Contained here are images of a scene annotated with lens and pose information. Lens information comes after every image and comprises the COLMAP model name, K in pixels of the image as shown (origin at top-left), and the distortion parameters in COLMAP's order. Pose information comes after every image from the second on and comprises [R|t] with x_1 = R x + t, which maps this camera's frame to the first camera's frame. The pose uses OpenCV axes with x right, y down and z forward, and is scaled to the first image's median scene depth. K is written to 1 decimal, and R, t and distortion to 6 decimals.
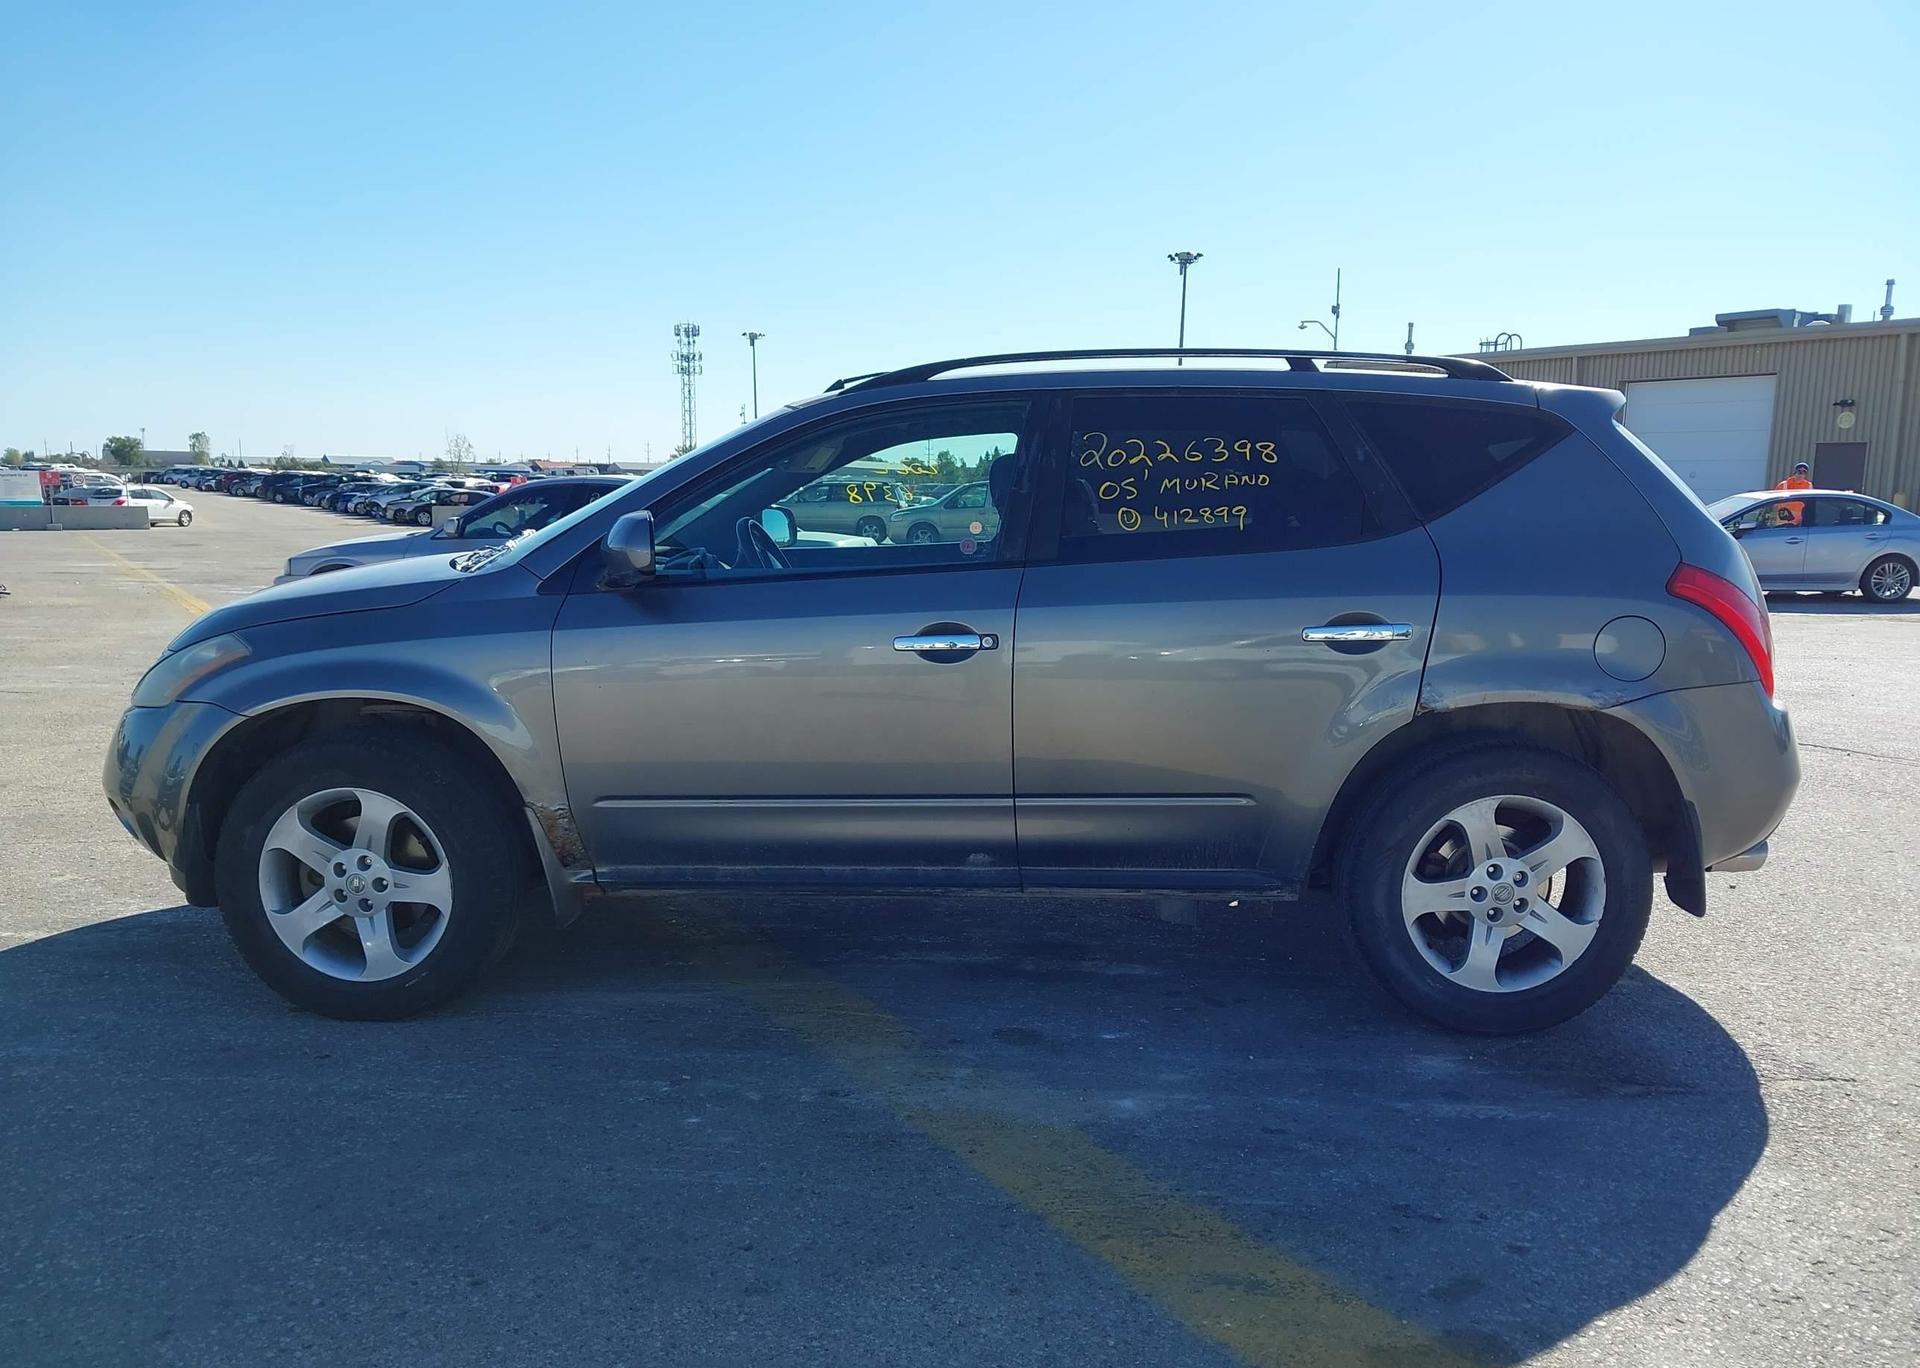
lens RADIAL K [[1559.2, 0, 940.3], [0, 1559.2, 690.6], [0, 0, 1]] dist [0.031696, -0.047947]
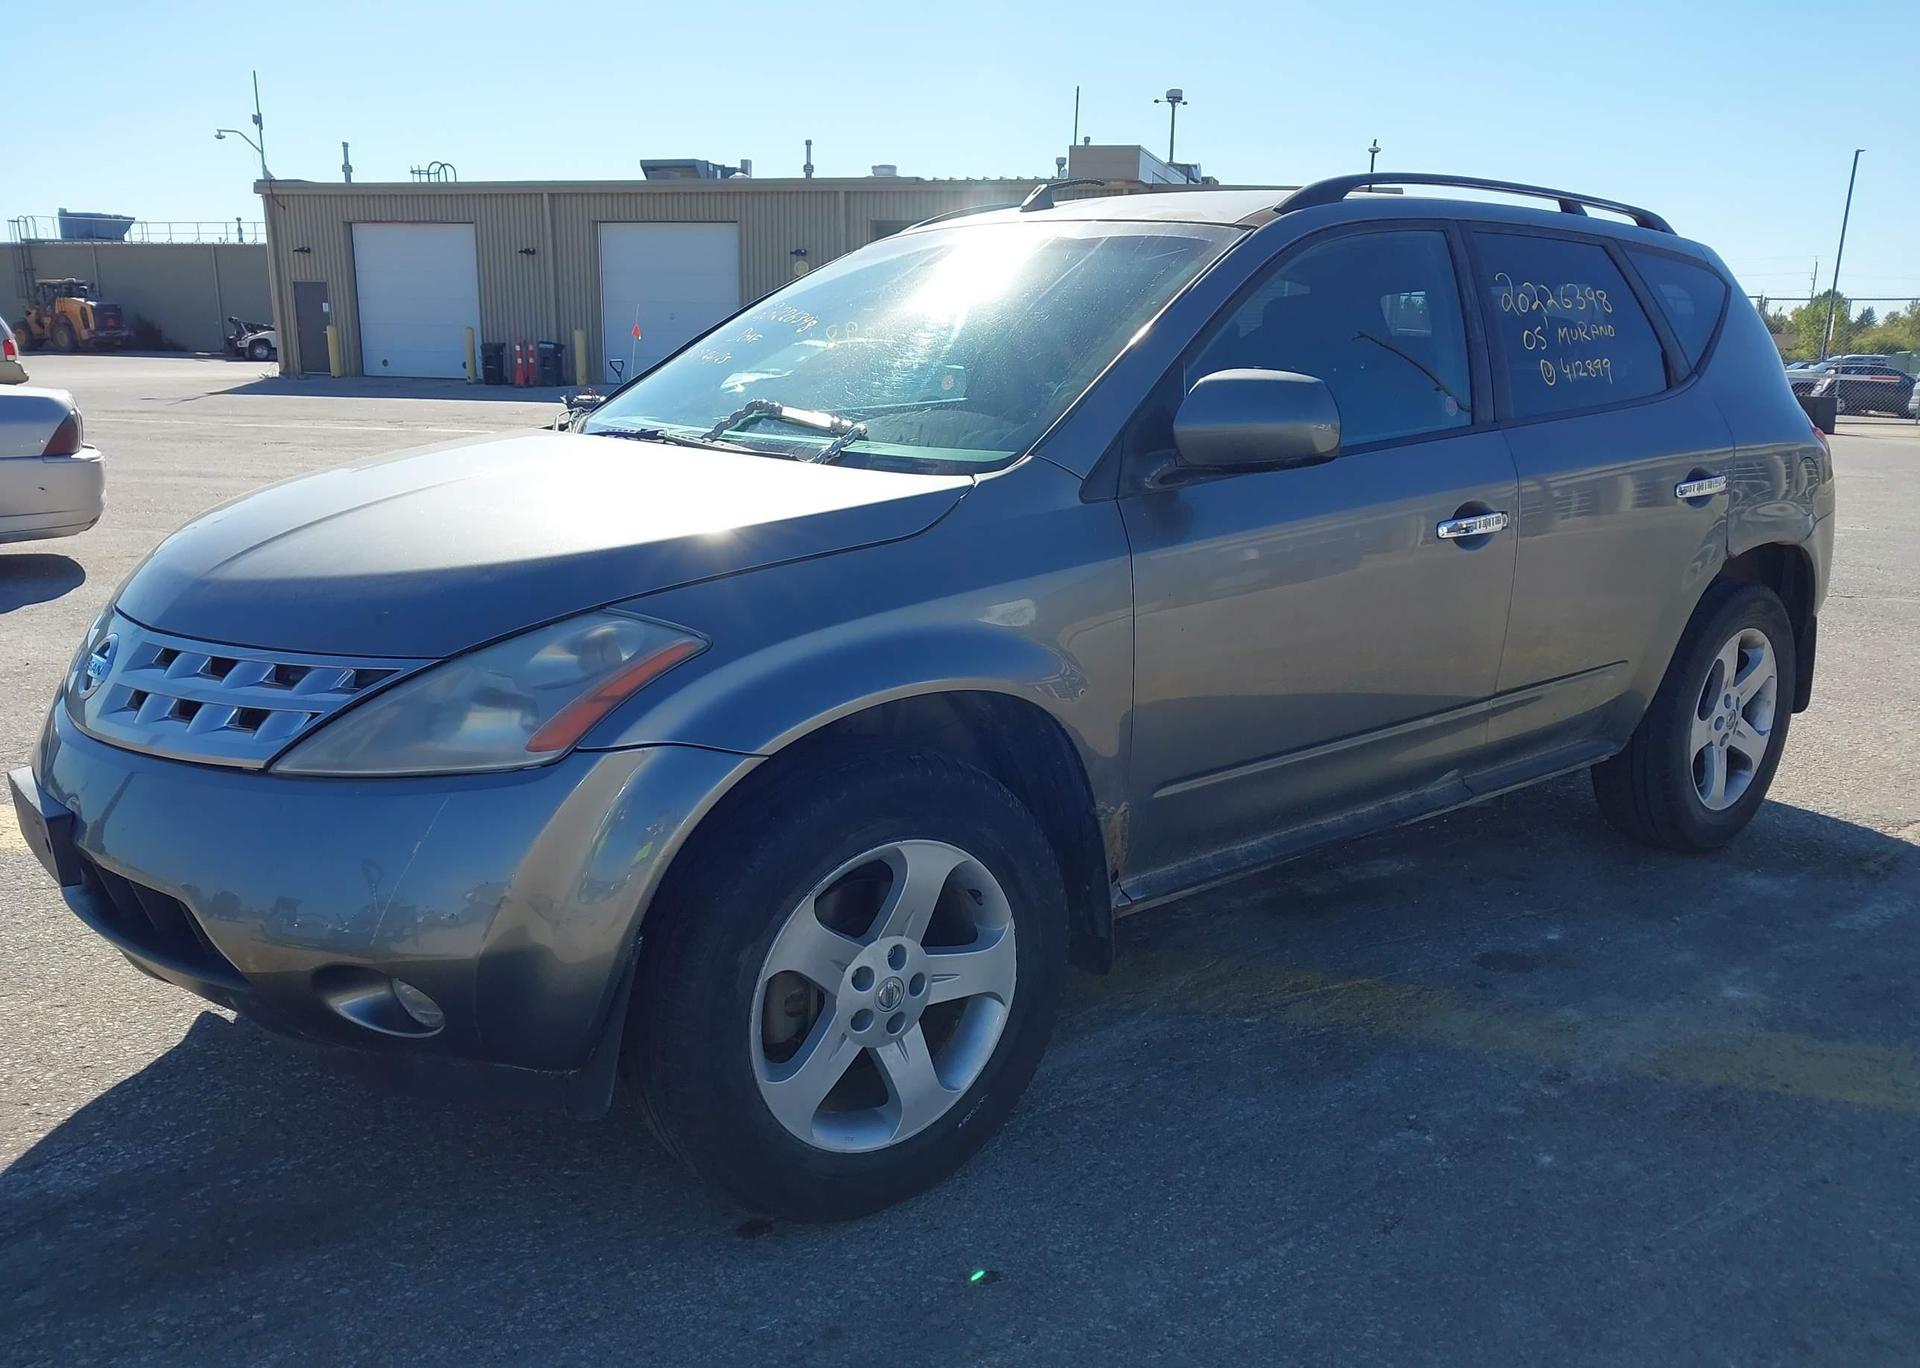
lens RADIAL K [[1559.2, 0, 963.7], [0, 1559.2, 683.5], [0, 0, 1]] dist [0.031696, -0.047947]
pose [[0.745455, -0.140734, 0.651530, -0.738677], [0.077192, 0.989107, 0.125332, -0.071443], [-0.662071, -0.043137, 0.748198, 0.533549]]
